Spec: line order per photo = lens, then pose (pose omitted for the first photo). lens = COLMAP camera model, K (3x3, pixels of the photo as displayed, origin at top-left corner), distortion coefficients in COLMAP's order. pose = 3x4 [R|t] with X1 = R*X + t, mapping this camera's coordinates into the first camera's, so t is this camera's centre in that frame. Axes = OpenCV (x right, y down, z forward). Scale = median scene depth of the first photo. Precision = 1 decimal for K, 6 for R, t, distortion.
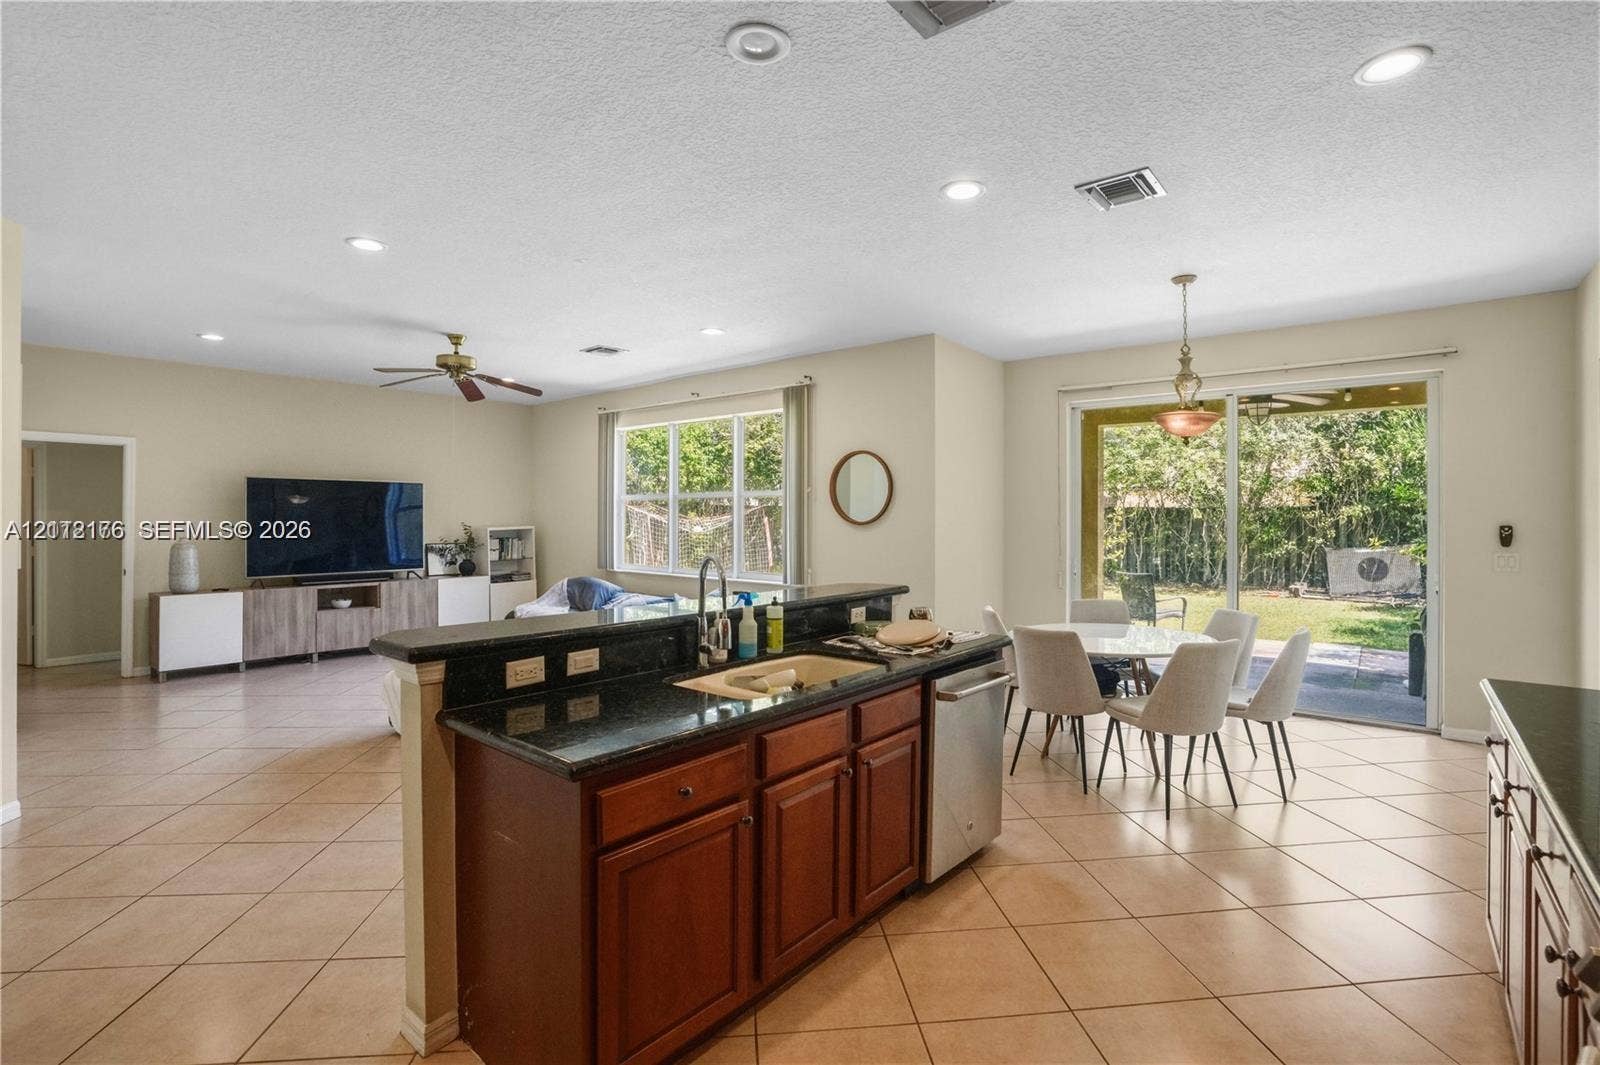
lens RADIAL K [[748.9, 0, 806.1], [0, 748.9, 531.9], [0, 0, 1]] dist [-0.067891, 0.028170]
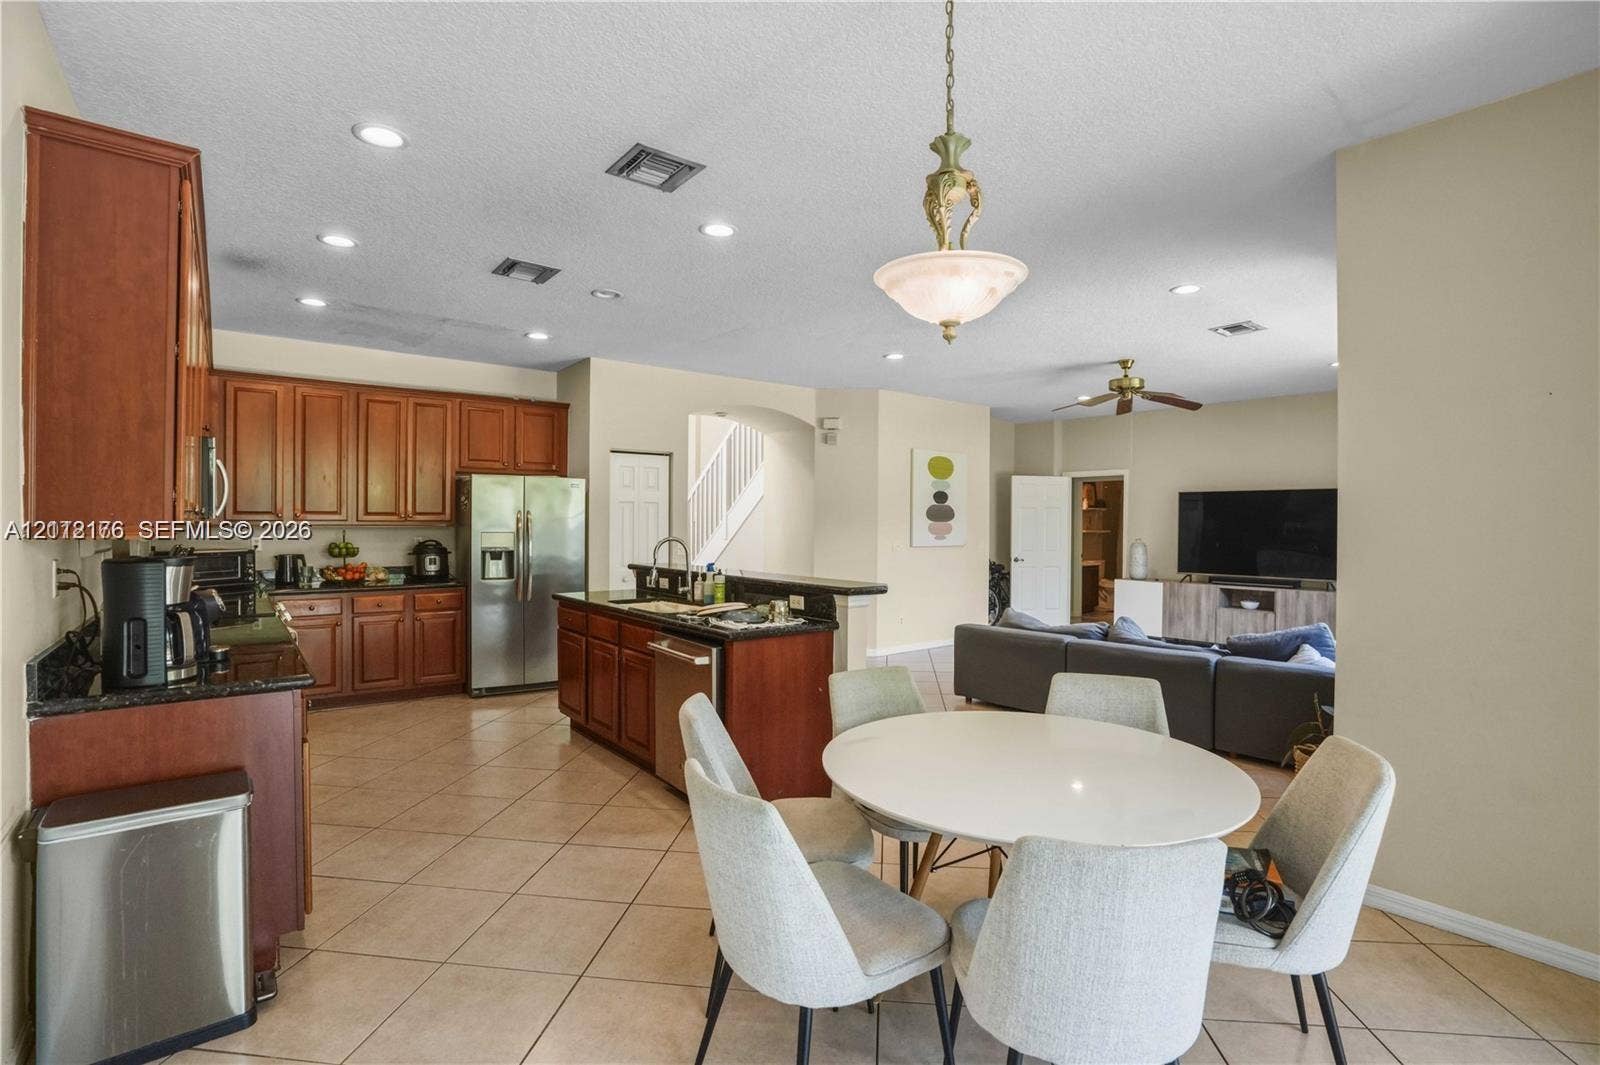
lens RADIAL K [[748.9, 0, 806.1], [0, 748.9, 531.9], [0, 0, 1]] dist [-0.067891, 0.028170]
pose [[-0.204684, 0.005670, -0.978812, 0.584869], [-0.023113, 0.999676, 0.010625, -0.005646], [0.978555, 0.024798, -0.204487, 0.616579]]
